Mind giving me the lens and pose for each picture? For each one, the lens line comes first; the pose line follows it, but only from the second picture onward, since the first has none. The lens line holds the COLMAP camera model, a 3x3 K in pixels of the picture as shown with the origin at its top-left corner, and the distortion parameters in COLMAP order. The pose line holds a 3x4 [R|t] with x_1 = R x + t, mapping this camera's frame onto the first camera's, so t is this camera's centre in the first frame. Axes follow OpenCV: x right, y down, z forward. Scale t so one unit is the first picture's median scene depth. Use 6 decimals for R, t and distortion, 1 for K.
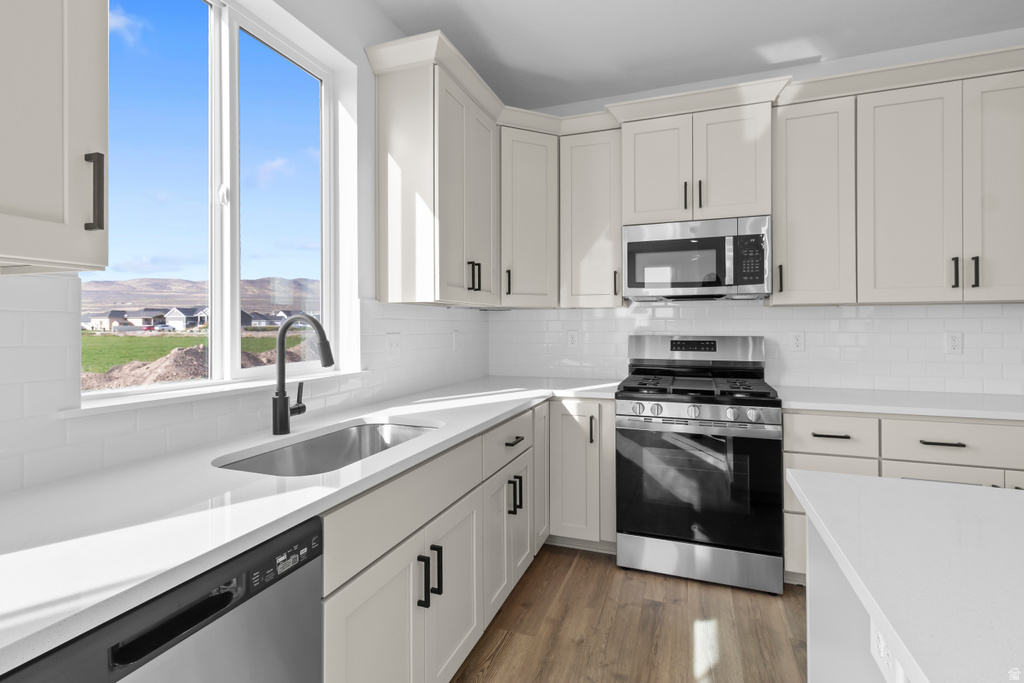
lens RADIAL K [[485.3, 0, 513.3], [0, 485.3, 320.9], [0, 0, 1]] dist [0.006148, 0.000351]
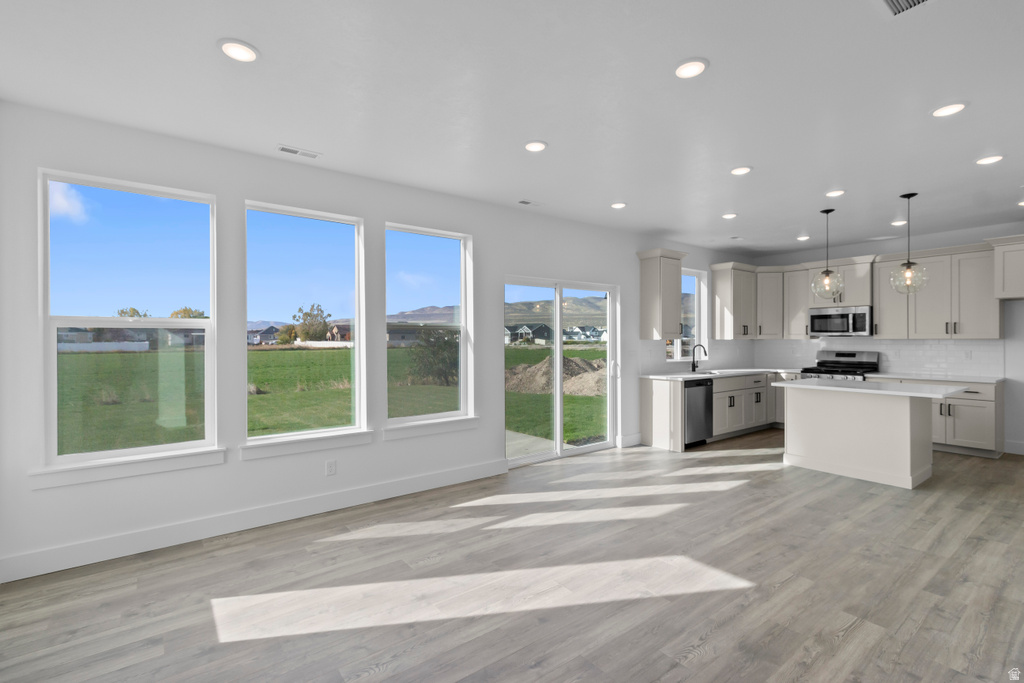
lens RADIAL K [[473.9, 0, 517.8], [0, 473.9, 342.3], [0, 0, 1]] dist [0.006907, 0.000115]
pose [[0.845894, 0.003645, -0.533339, 0.292068], [0.004572, 0.999890, 0.014084, -0.062880], [0.533332, -0.014352, 0.845784, -2.204781]]
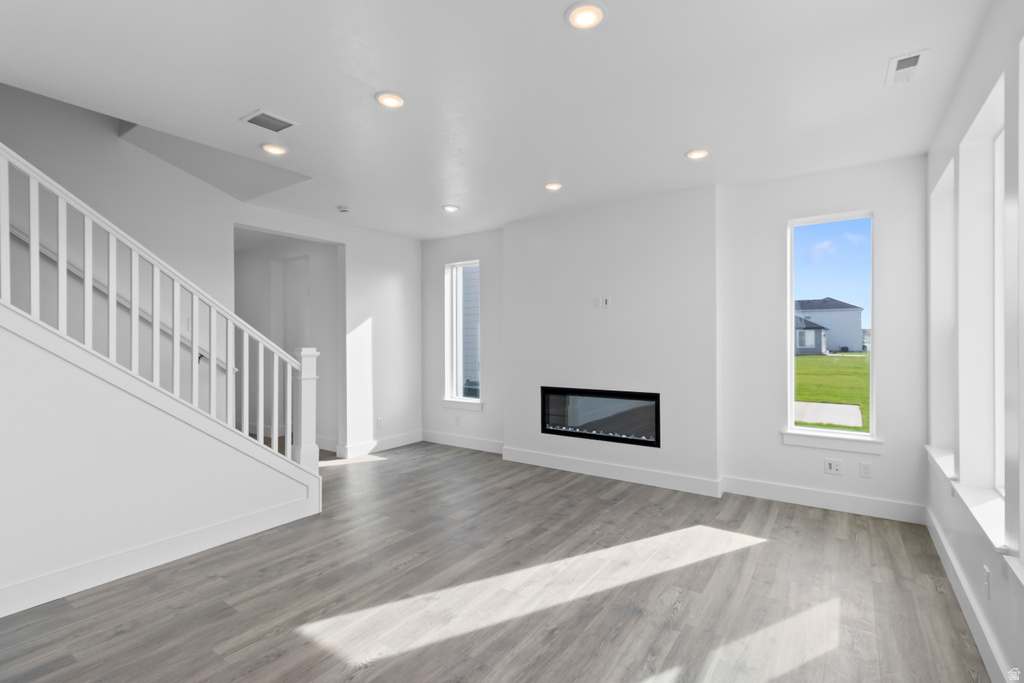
lens RADIAL K [[473.9, 0, 517.8], [0, 473.9, 342.3], [0, 0, 1]] dist [0.006907, 0.000115]
pose [[-0.968142, 0.005853, 0.250333, -0.471166], [0.005753, 0.999983, -0.001128, -0.051400], [-0.250335, 0.000348, -0.968159, -0.232678]]
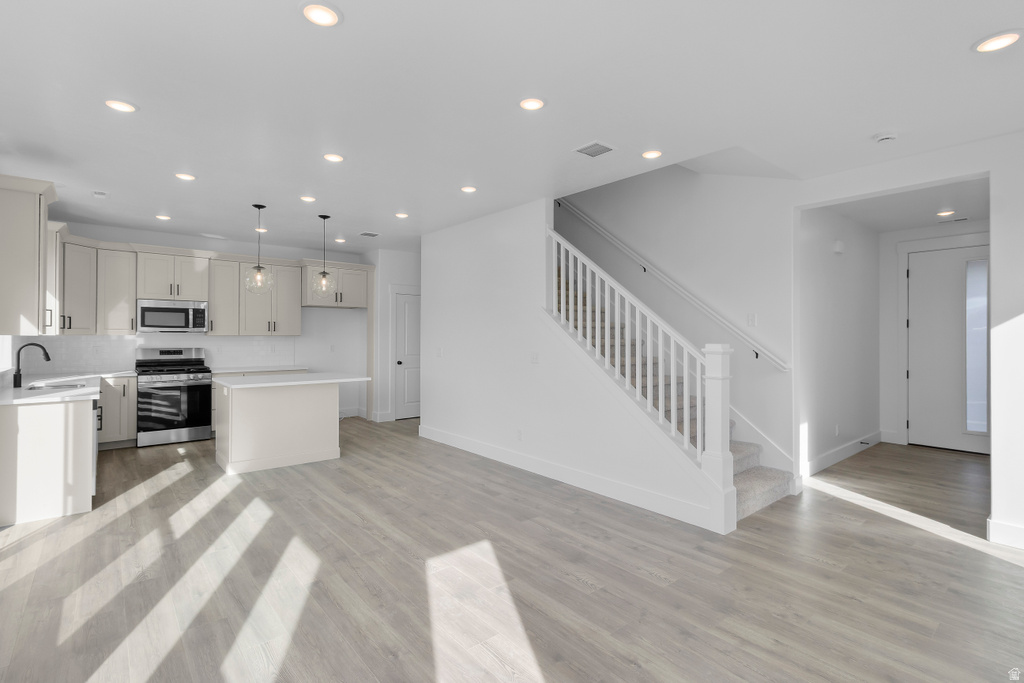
lens RADIAL K [[488.5, 0, 513.1], [0, 488.5, 333.5], [0, 0, 1]] dist [0.004341, 0.000482]
pose [[0.493776, 0.008148, 0.869551, -0.950690], [-0.011905, 0.999926, -0.002609, -0.057909], [-0.869508, -0.009063, 0.493836, -1.734144]]
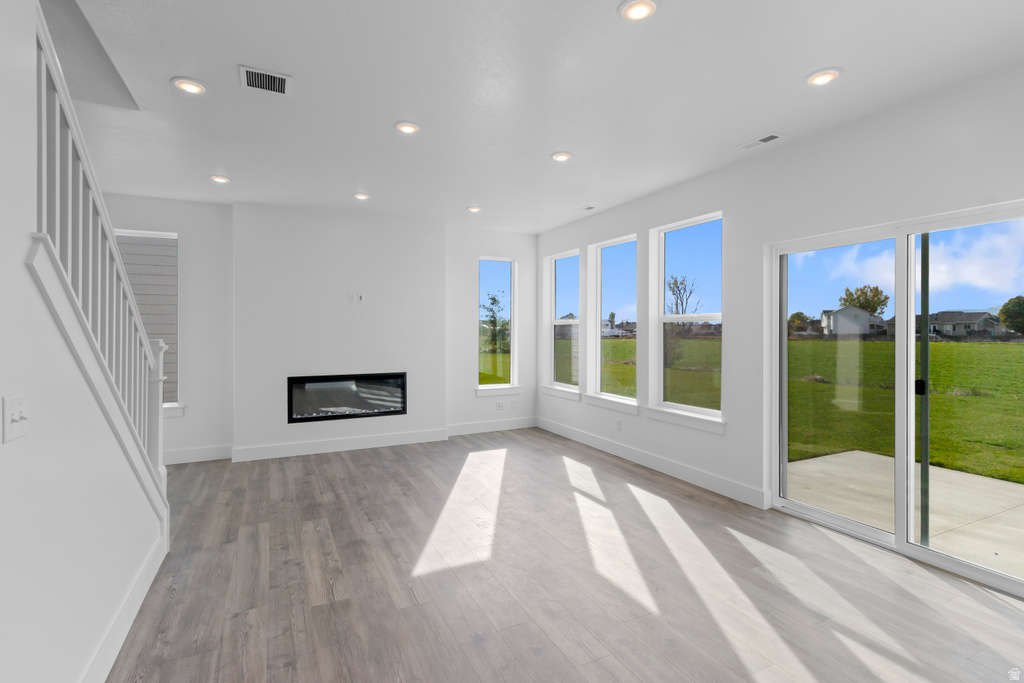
lens RADIAL K [[479.8, 0, 512.0], [0, 479.8, 341.5], [0, 0, 1]] dist [0.001779, 0.000217]
pose [[-0.686689, 0.019416, -0.726692, 0.819798], [0.006094, 0.999762, 0.020954, -0.053899], [0.726926, 0.009960, -0.686643, -0.110195]]
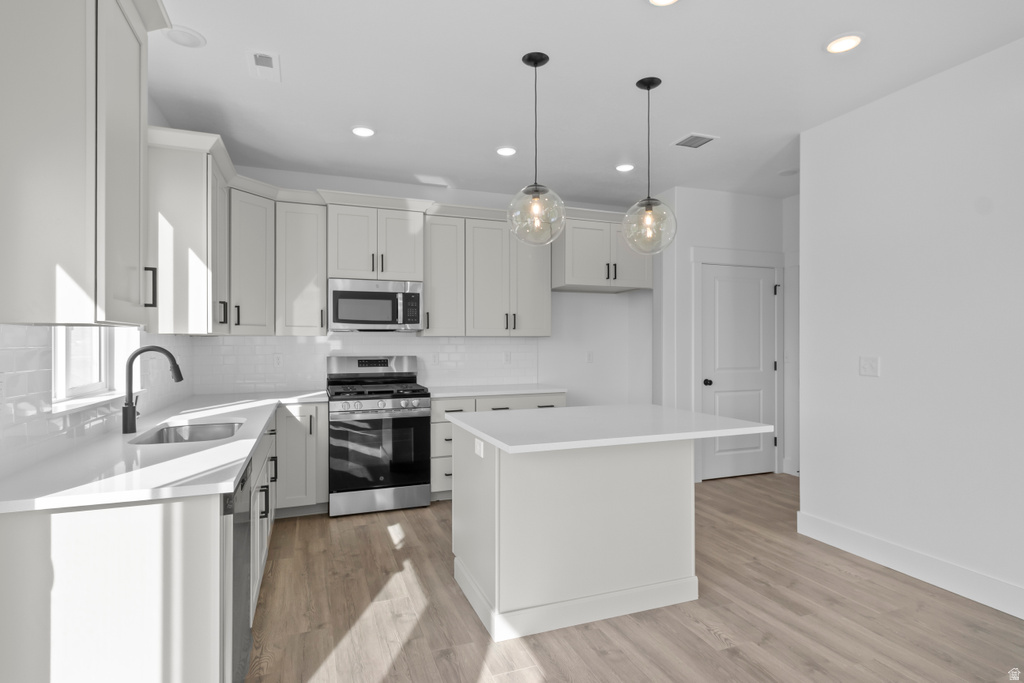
lens RADIAL K [[531.1, 0, 512.0], [0, 531.1, 341.5], [0, 0, 1]] dist [0.003430, -0.000186]
pose [[0.751164, 0.002155, 0.660112, -0.423302], [-0.005573, 0.999980, 0.003077, -0.023637], [-0.660092, -0.005991, 0.751161, -0.539170]]
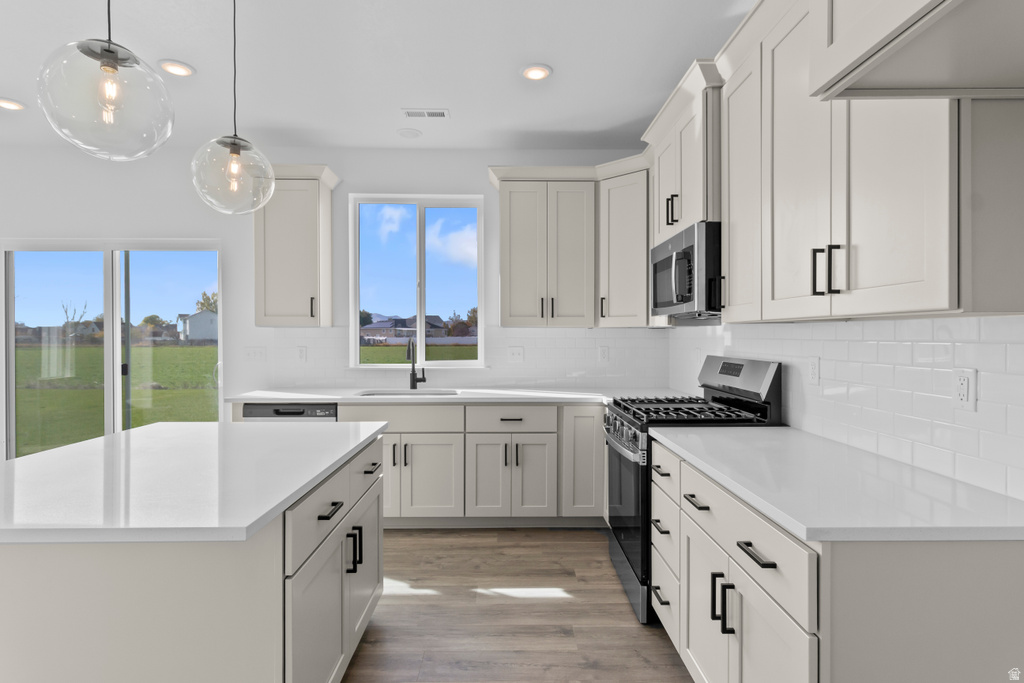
lens RADIAL K [[523.3, 0, 513.3], [0, 523.3, 331.6], [0, 0, 1]] dist [0.013592, -0.000200]
pose [[0.367904, -0.004556, -0.929852, 1.288472], [0.007035, 0.999973, -0.002116, -0.019996], [0.929837, -0.005763, 0.367927, 0.339350]]
